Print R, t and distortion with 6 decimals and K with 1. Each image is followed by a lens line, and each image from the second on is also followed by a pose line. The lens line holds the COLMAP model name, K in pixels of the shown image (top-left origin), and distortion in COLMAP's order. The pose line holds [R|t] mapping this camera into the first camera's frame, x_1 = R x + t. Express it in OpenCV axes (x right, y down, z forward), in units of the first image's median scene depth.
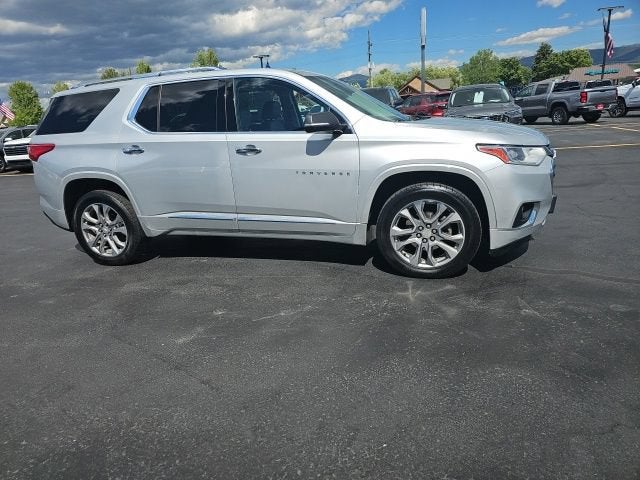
lens RADIAL K [[419.4, 0, 311.3], [0, 419.4, 240.1], [0, 0, 1]] dist [0.053902, -0.043771]
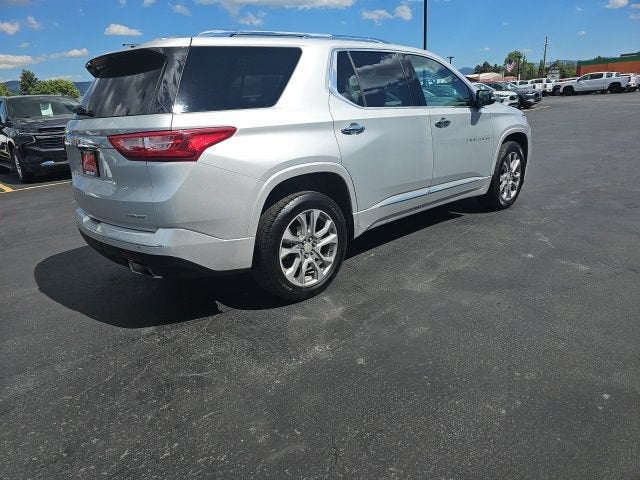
lens RADIAL K [[419.4, 0, 315.0], [0, 419.4, 243.6], [0, 0, 1]] dist [0.053902, -0.043771]
pose [[0.502982, -0.230739, 0.832928, -1.218276], [0.275802, 0.956172, 0.098331, -0.110473], [-0.819111, 0.180264, 0.544575, 0.703446]]
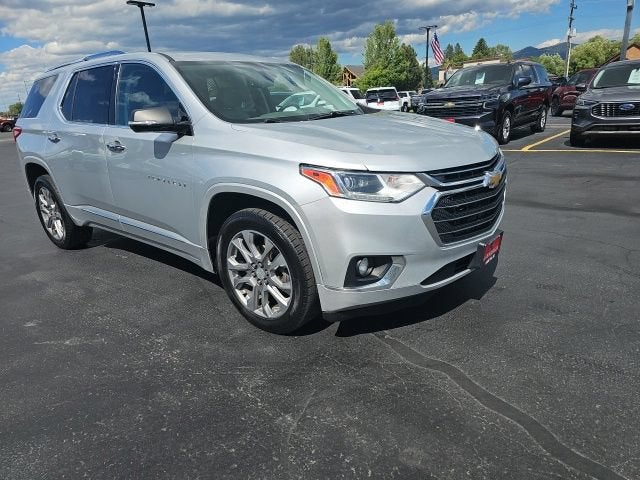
lens RADIAL K [[419.4, 0, 321.4], [0, 419.4, 240.5], [0, 0, 1]] dist [0.053902, -0.043771]
pose [[0.929366, 0.136066, -0.343169, 0.564041], [-0.117207, 0.990255, 0.075218, -0.130306], [0.350060, -0.029684, 0.936257, 0.291681]]
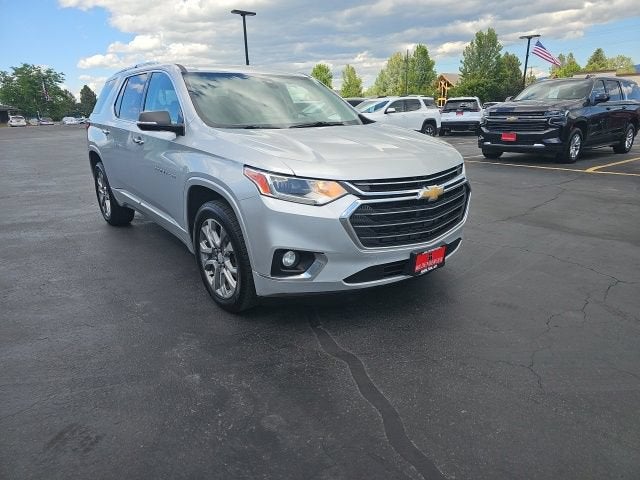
lens RADIAL K [[419.4, 0, 323.1], [0, 419.4, 234.7], [0, 0, 1]] dist [0.053902, -0.043771]
pose [[0.831378, 0.217381, -0.511426, 0.797992], [-0.204474, 0.975414, 0.082203, -0.160579], [0.516722, 0.036231, 0.855386, 0.317807]]
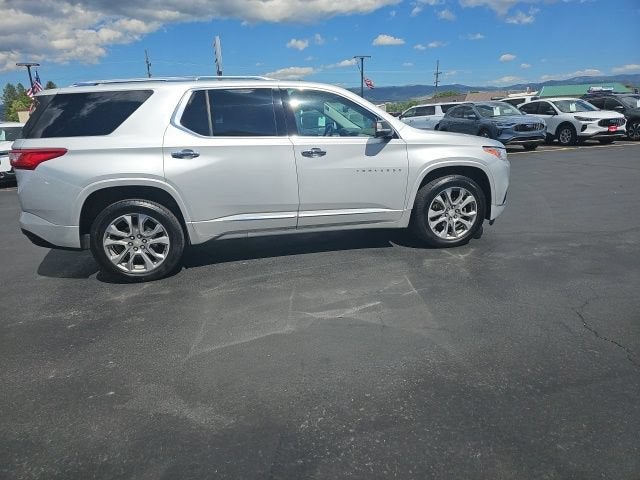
lens RADIAL K [[419.4, 0, 316.2], [0, 419.4, 240.4], [0, 0, 1]] dist [0.053902, -0.043771]
pose [[0.872677, -0.097150, 0.478535, -0.672810], [0.121328, 0.992415, -0.019784, 0.040053], [-0.472984, 0.075325, 0.877845, 0.028903]]
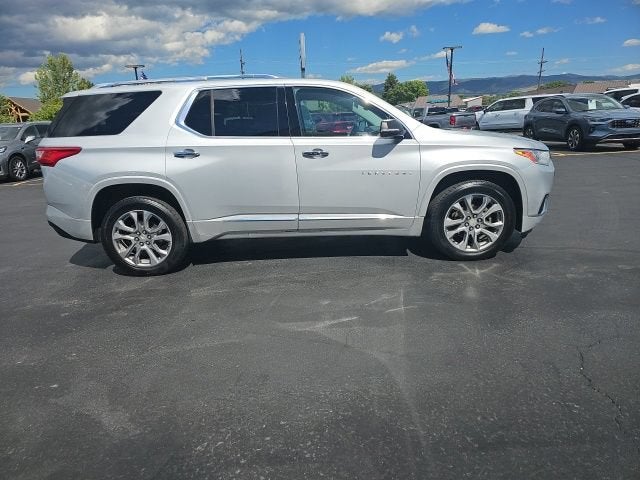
lens RADIAL K [[419.4, 0, 313.8], [0, 419.4, 241.2], [0, 0, 1]] dist [0.053902, -0.043771]
pose [[0.953956, -0.053033, 0.295222, -0.461791], [0.063391, 0.997660, -0.025619, 0.034958], [-0.293172, 0.043154, 0.955085, -0.012063]]
